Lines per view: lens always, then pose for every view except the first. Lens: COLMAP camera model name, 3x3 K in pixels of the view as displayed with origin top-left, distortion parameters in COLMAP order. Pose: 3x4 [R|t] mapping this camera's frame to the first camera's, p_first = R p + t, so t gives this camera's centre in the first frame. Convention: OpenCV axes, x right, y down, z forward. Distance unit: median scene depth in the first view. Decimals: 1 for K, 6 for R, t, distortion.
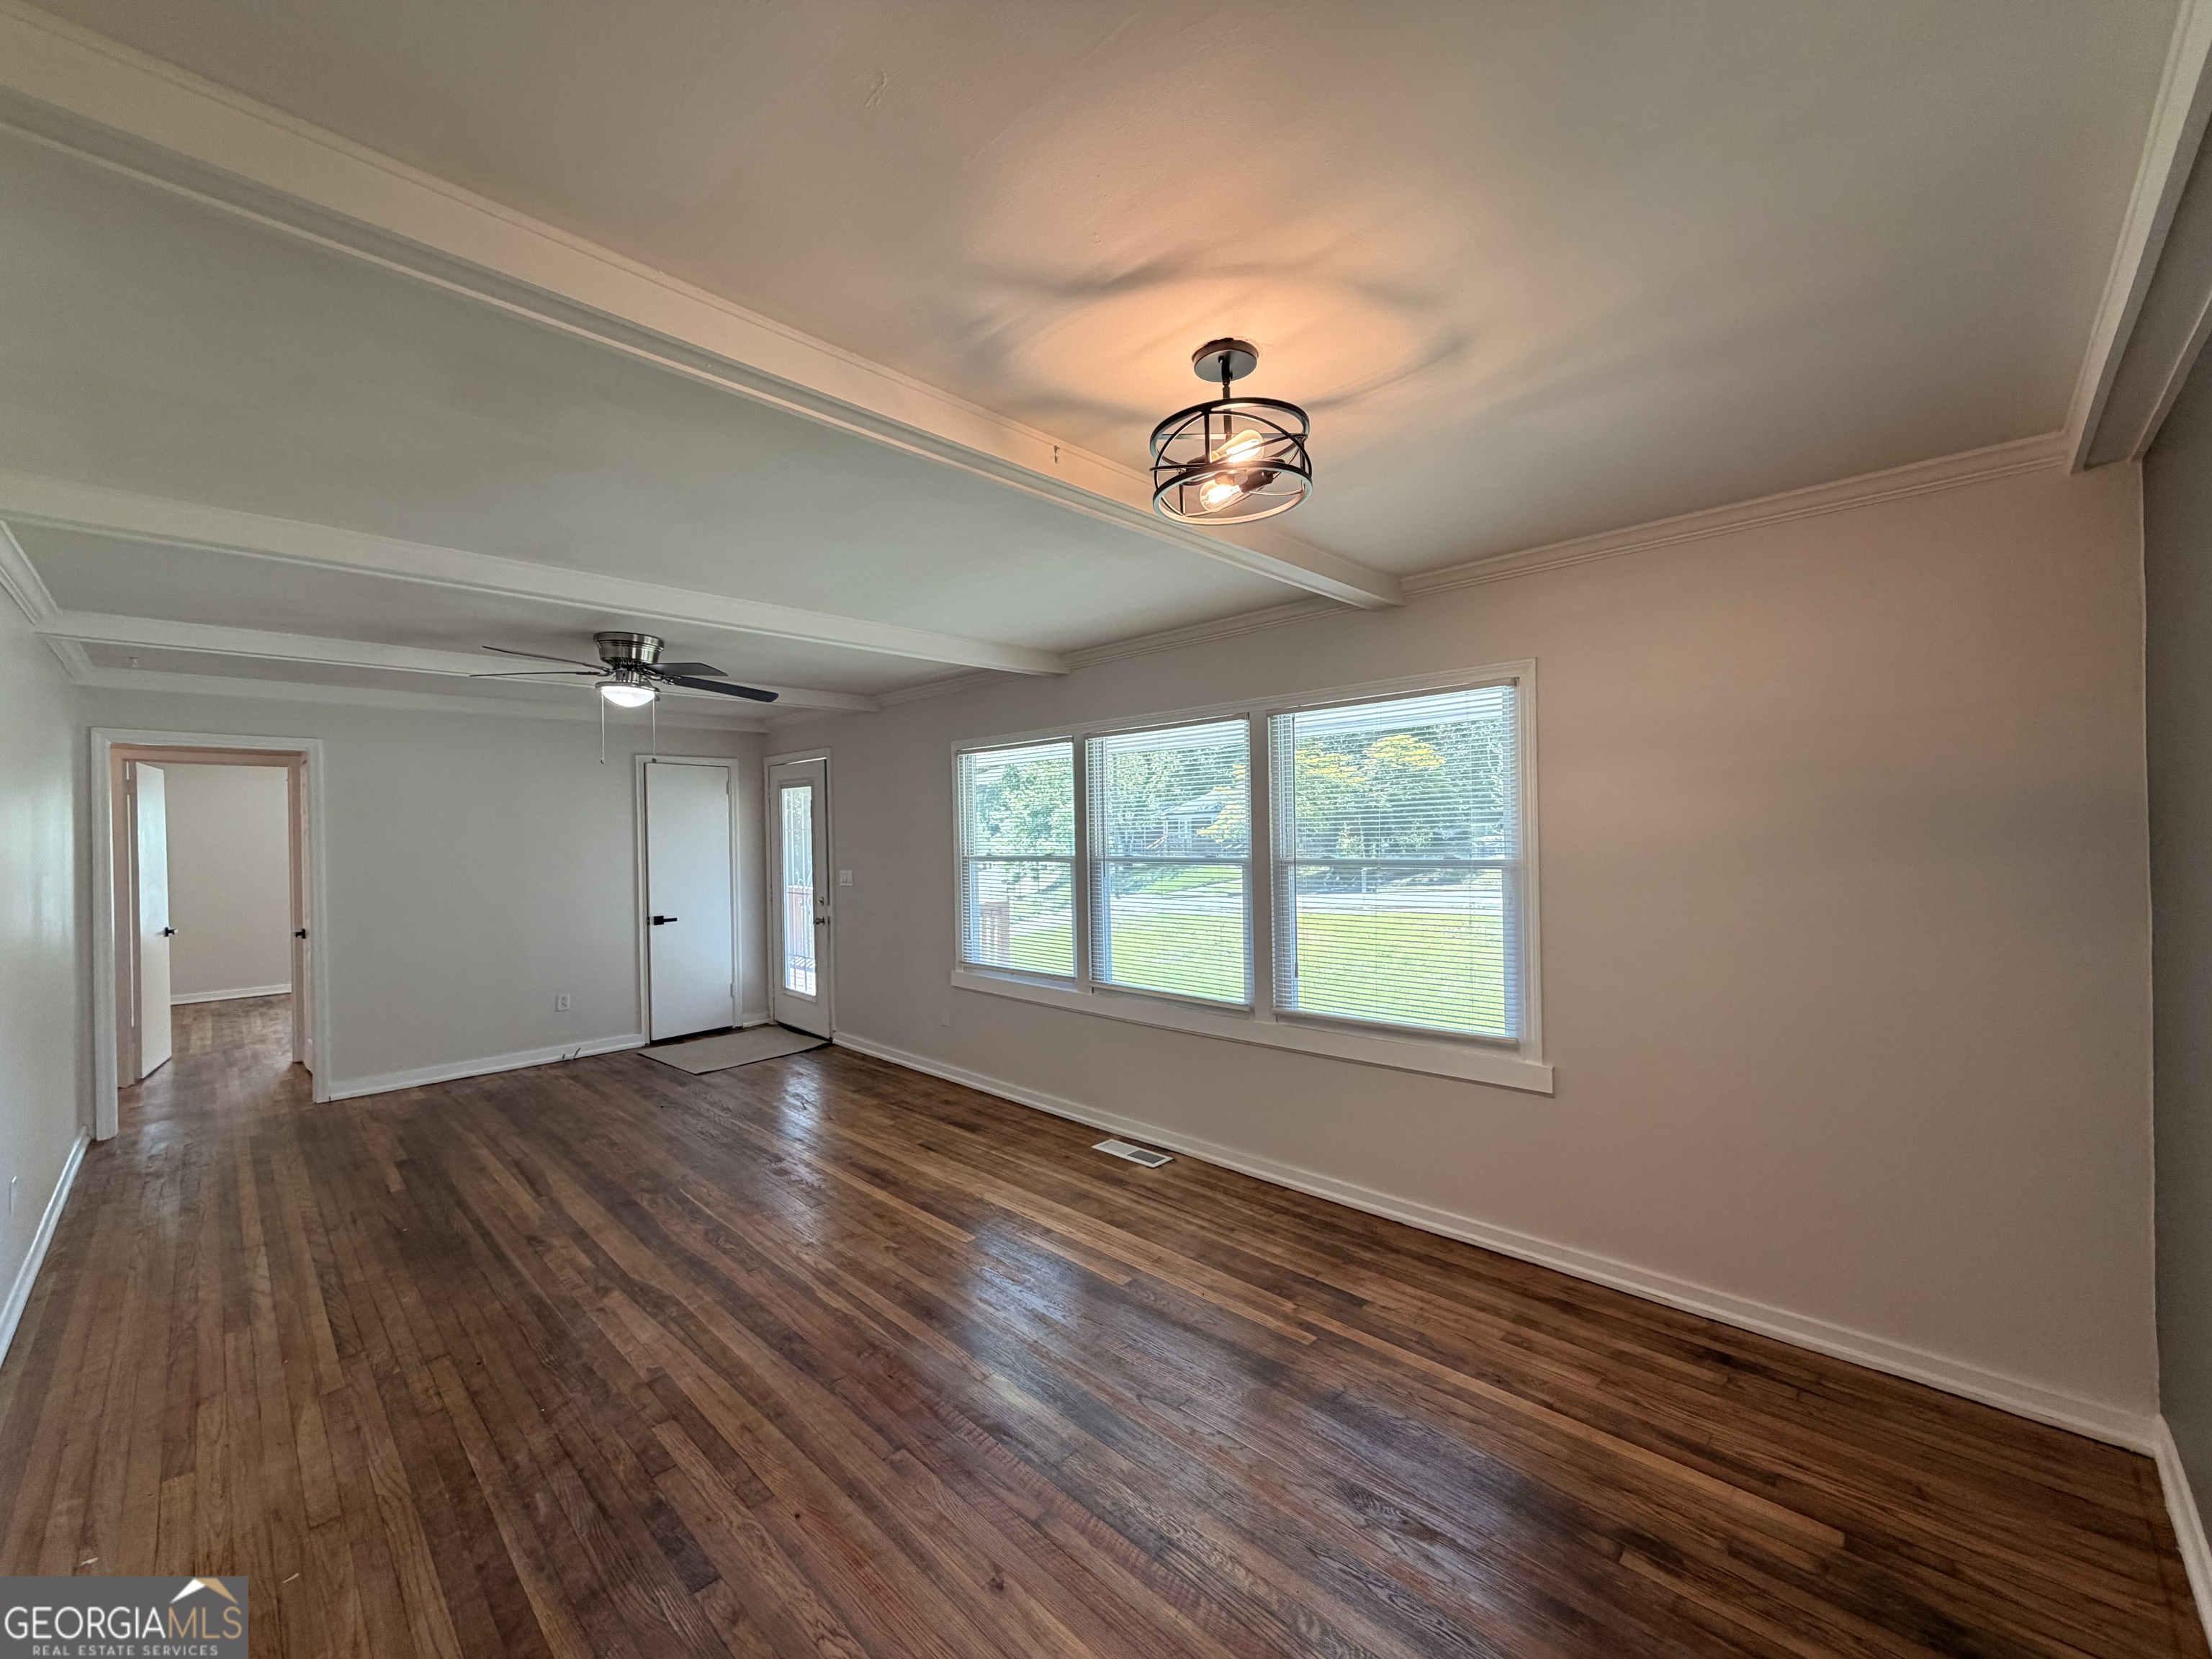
lens RADIAL K [[879.8, 0, 1098.6], [0, 879.8, 830.8], [0, 0, 1]] dist [-0.001591, 0.000216]
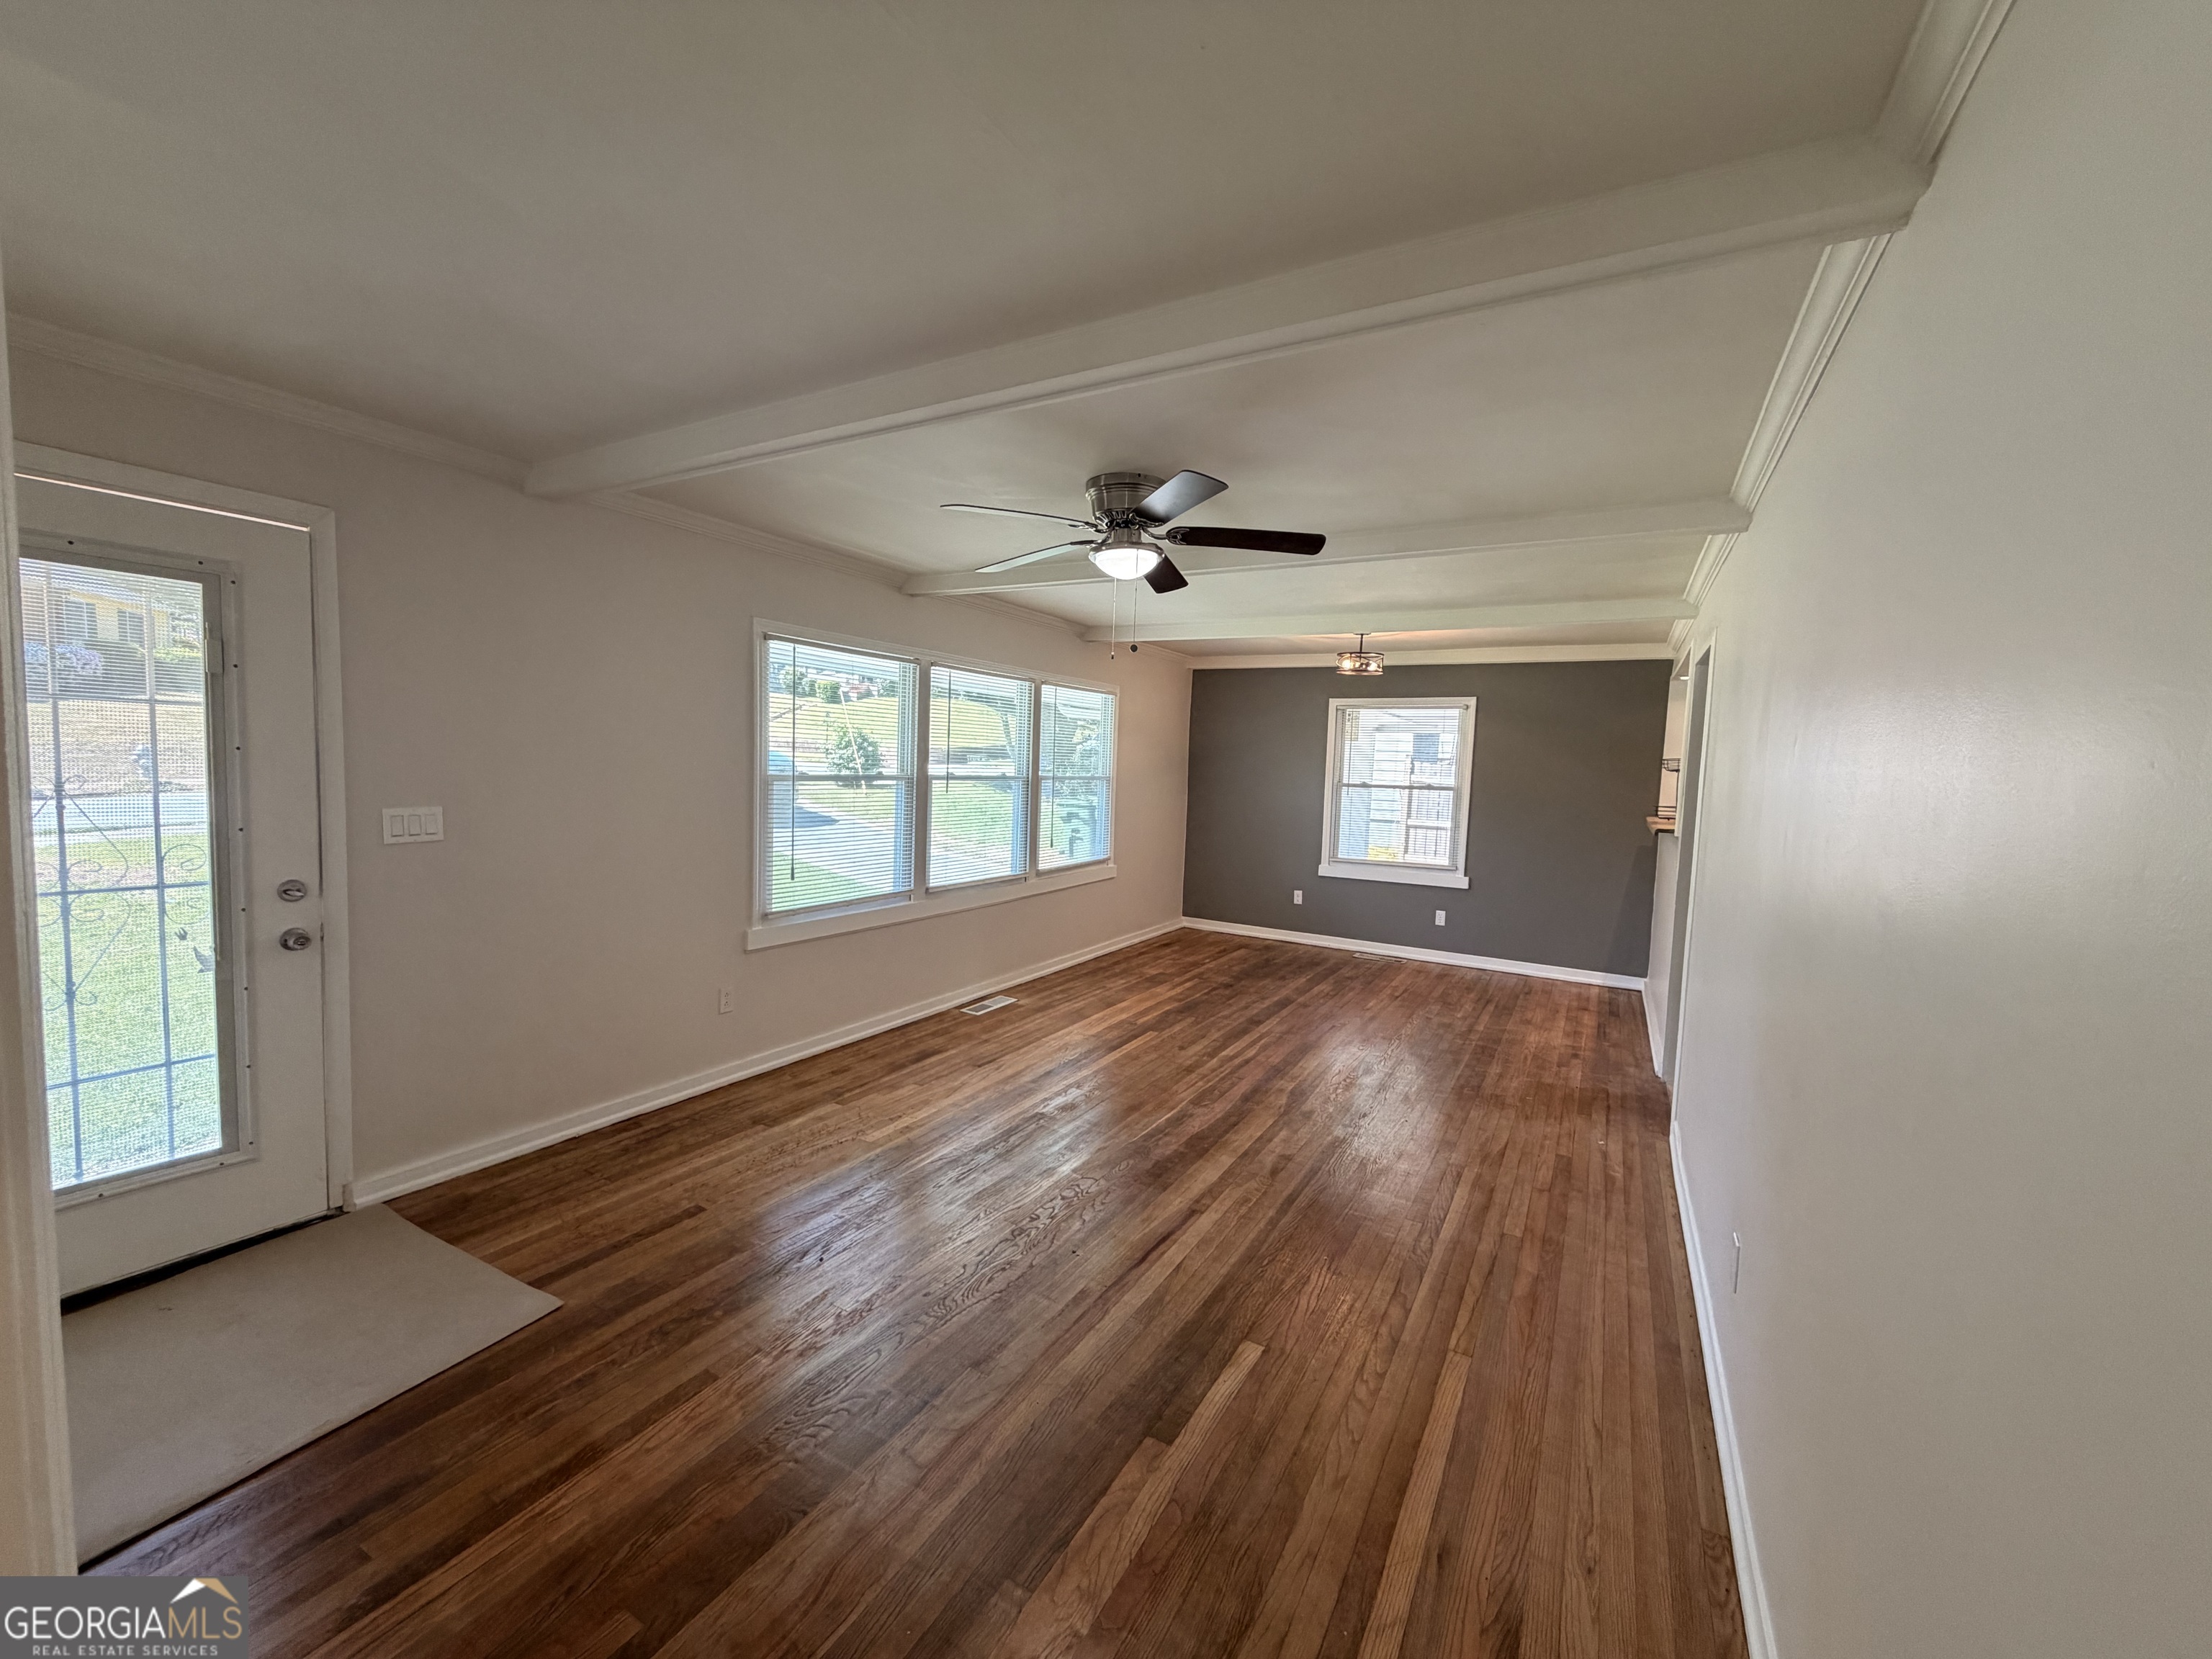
lens RADIAL K [[879.8, 0, 1098.6], [0, 879.8, 830.8], [0, 0, 1]] dist [-0.001591, 0.000216]
pose [[-0.244504, -0.069543, 0.967151, -1.392110], [-0.032232, 0.997457, 0.063573, 0.027284], [-0.969112, -0.015629, -0.246124, 1.319692]]
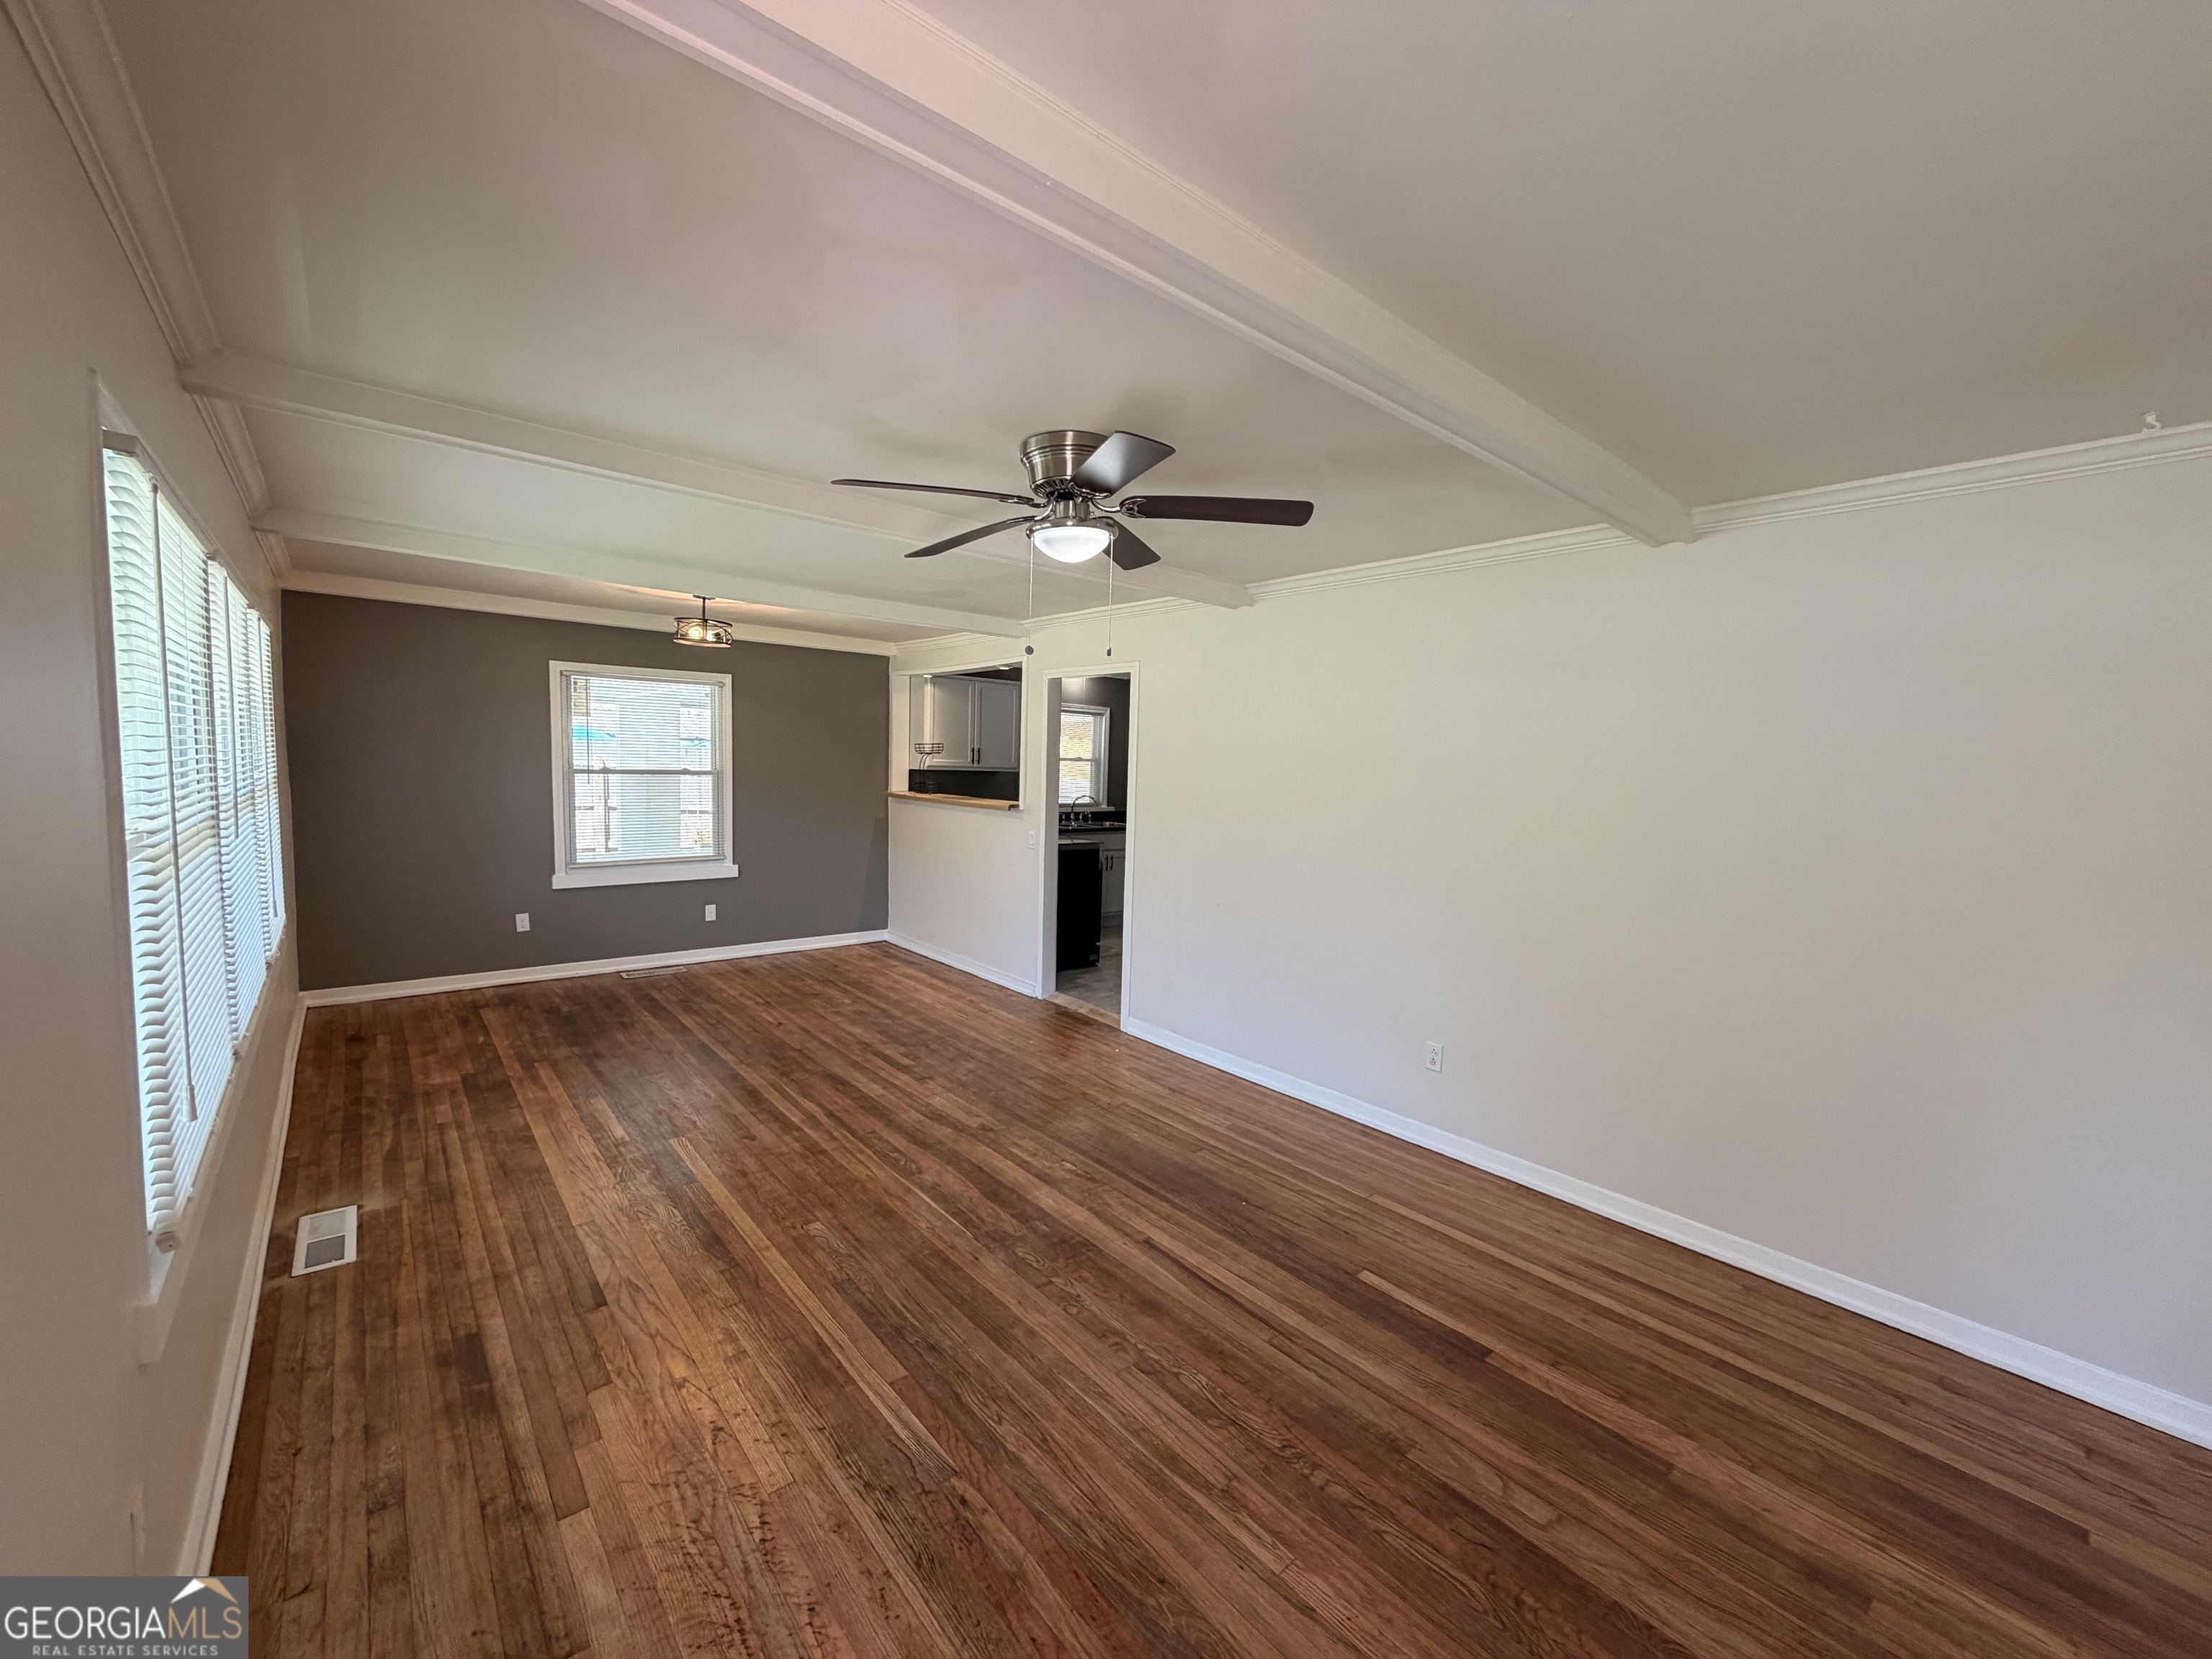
lens RADIAL K [[879.8, 0, 1098.6], [0, 879.8, 830.8], [0, 0, 1]] dist [-0.001591, 0.000216]
pose [[-0.995518, -0.023174, 0.091692, -0.673671], [-0.015784, 0.996628, 0.080523, -0.003552], [-0.093249, 0.078715, -0.992526, 1.787240]]
